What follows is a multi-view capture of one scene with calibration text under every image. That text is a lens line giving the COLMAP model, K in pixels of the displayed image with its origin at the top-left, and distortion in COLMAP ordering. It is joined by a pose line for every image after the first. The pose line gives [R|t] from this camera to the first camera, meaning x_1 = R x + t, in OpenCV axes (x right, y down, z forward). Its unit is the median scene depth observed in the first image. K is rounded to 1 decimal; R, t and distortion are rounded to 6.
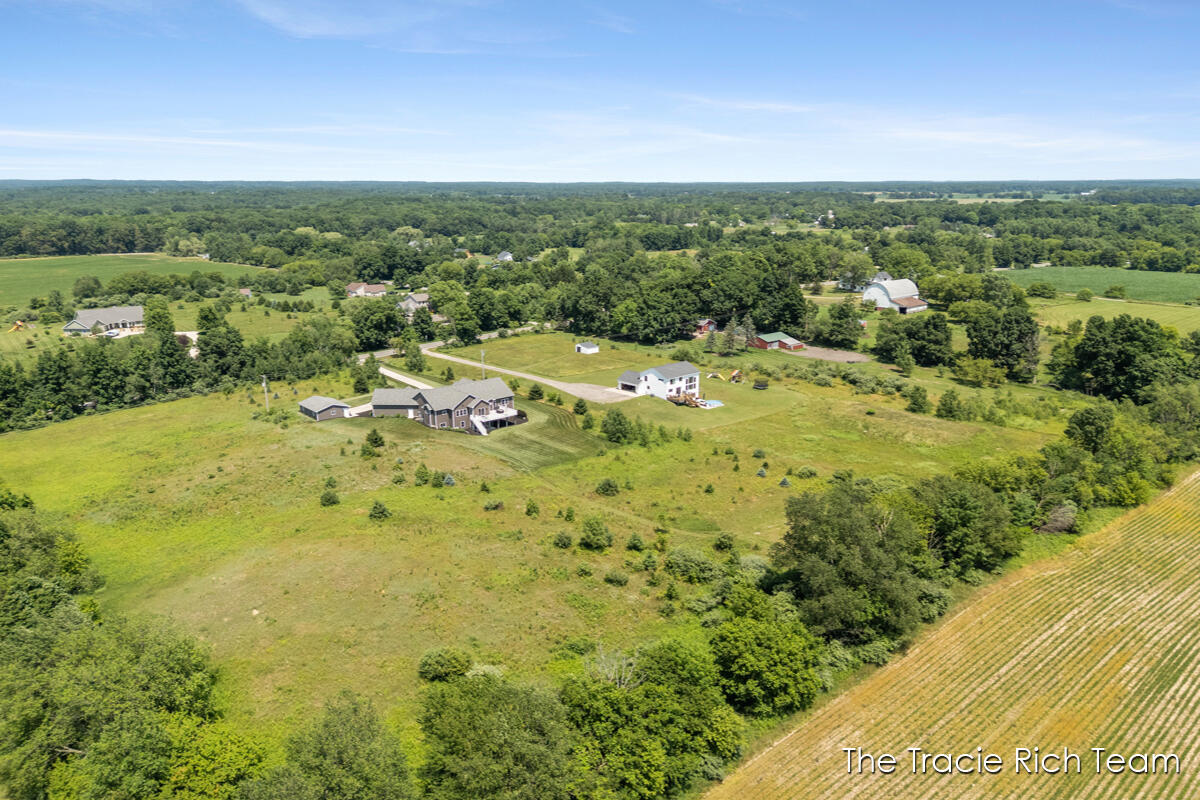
lens RADIAL K [[886.4, 0, 600.0], [0, 886.4, 400.0], [0, 0, 1]] dist [0.089996, -0.115406]
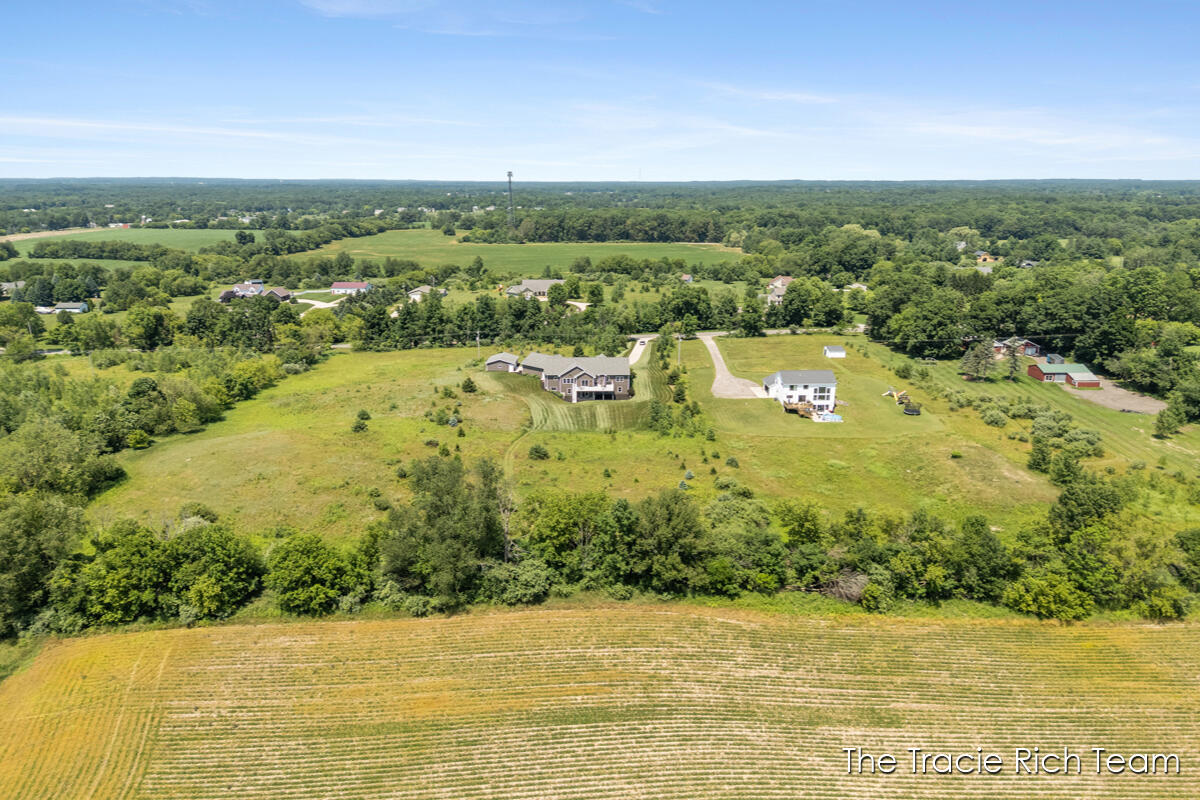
lens RADIAL K [[886.4, 0, 600.0], [0, 886.4, 400.0], [0, 0, 1]] dist [0.089996, -0.115406]
pose [[0.755979, 0.160384, -0.634644, 0.528630], [-0.159921, 0.985393, 0.058529, -0.030179], [0.634761, 0.057246, 0.770585, 0.131776]]
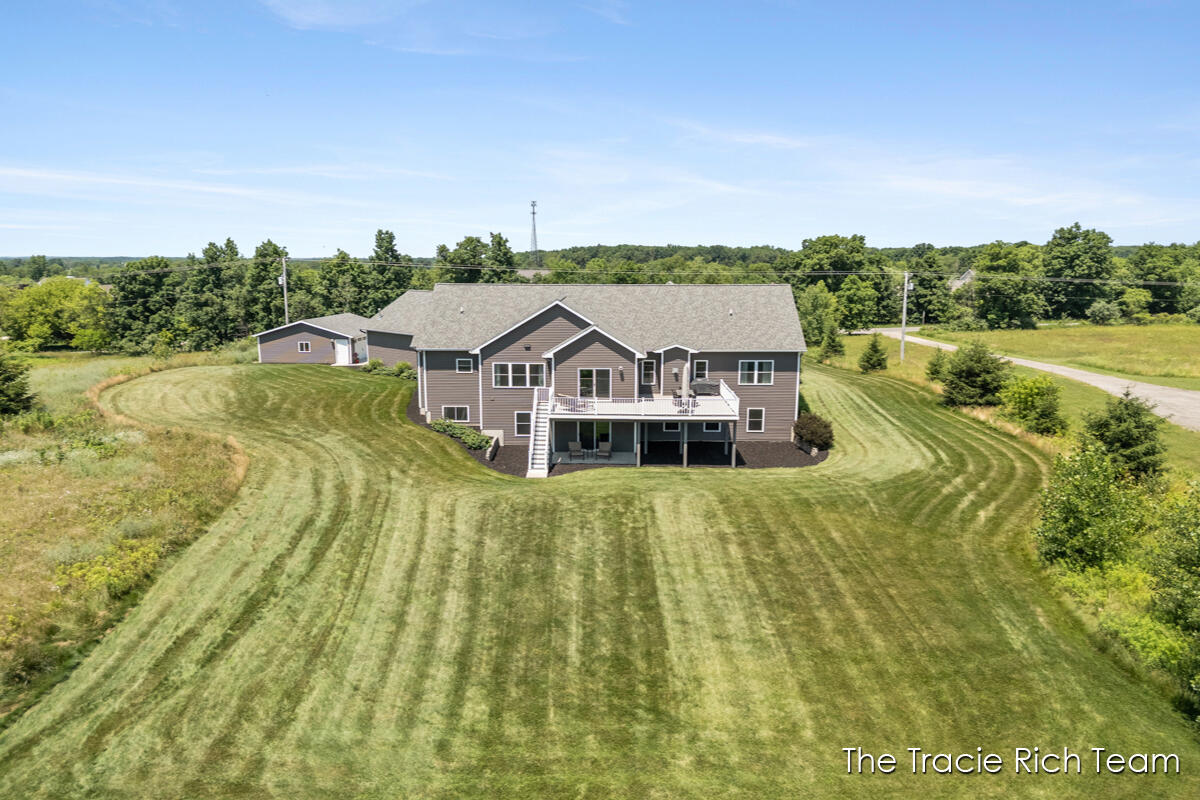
lens RADIAL K [[886.4, 0, 600.0], [0, 886.4, 400.0], [0, 0, 1]] dist [0.089996, -0.115406]
pose [[0.726798, 0.111088, -0.677809, 0.024208], [-0.167961, 0.985619, -0.018564, 0.019292], [0.665999, 0.127337, 0.735004, 0.734173]]
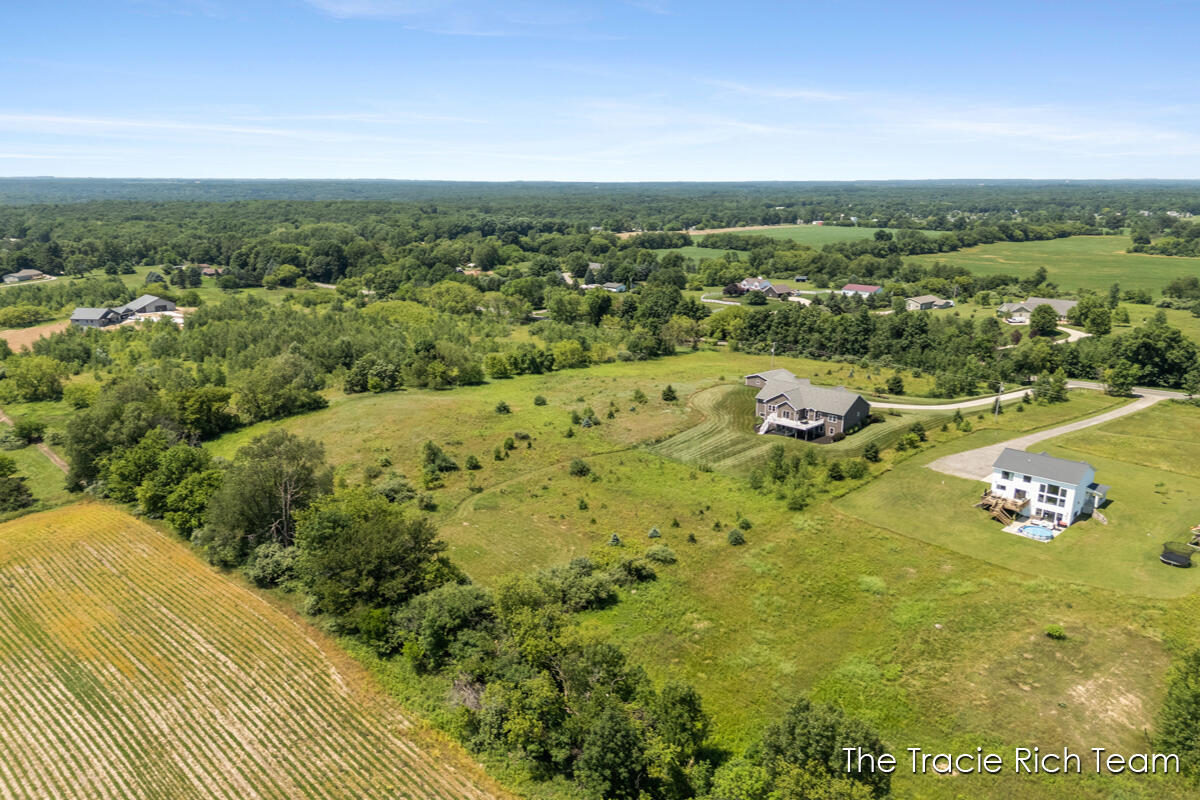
lens RADIAL K [[886.4, 0, 600.0], [0, 886.4, 400.0], [0, 0, 1]] dist [0.089996, -0.115406]
pose [[0.052752, 0.242801, -0.968641, 0.685519], [-0.242304, 0.944116, 0.223458, -0.146729], [0.968765, 0.222918, 0.108636, 0.620352]]
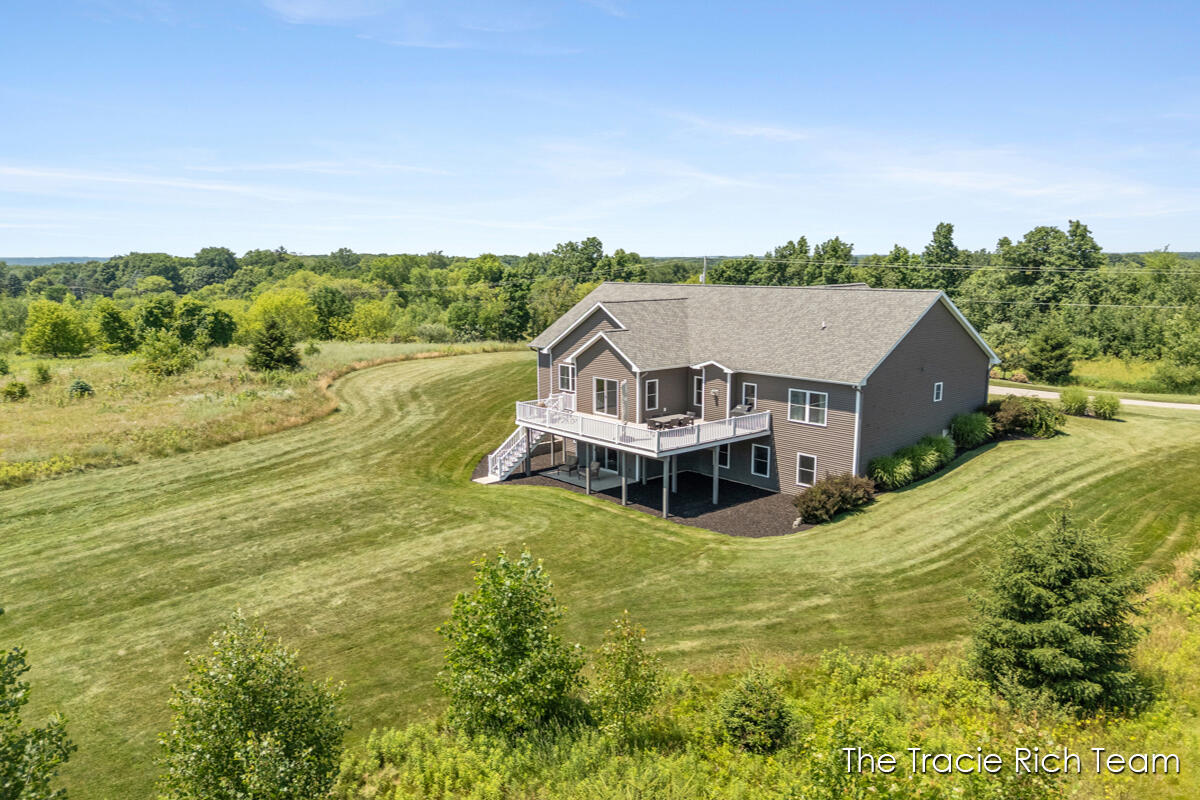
lens RADIAL K [[904.2, 0, 595.6], [0, 904.2, 376.4], [0, 0, 1]] dist [0.031661, 0.000791]
pose [[-0.024230, 0.135312, -0.990507, 0.069413], [-0.234029, 0.962499, 0.137211, -0.017635], [0.971928, 0.235132, 0.008346, 0.881082]]
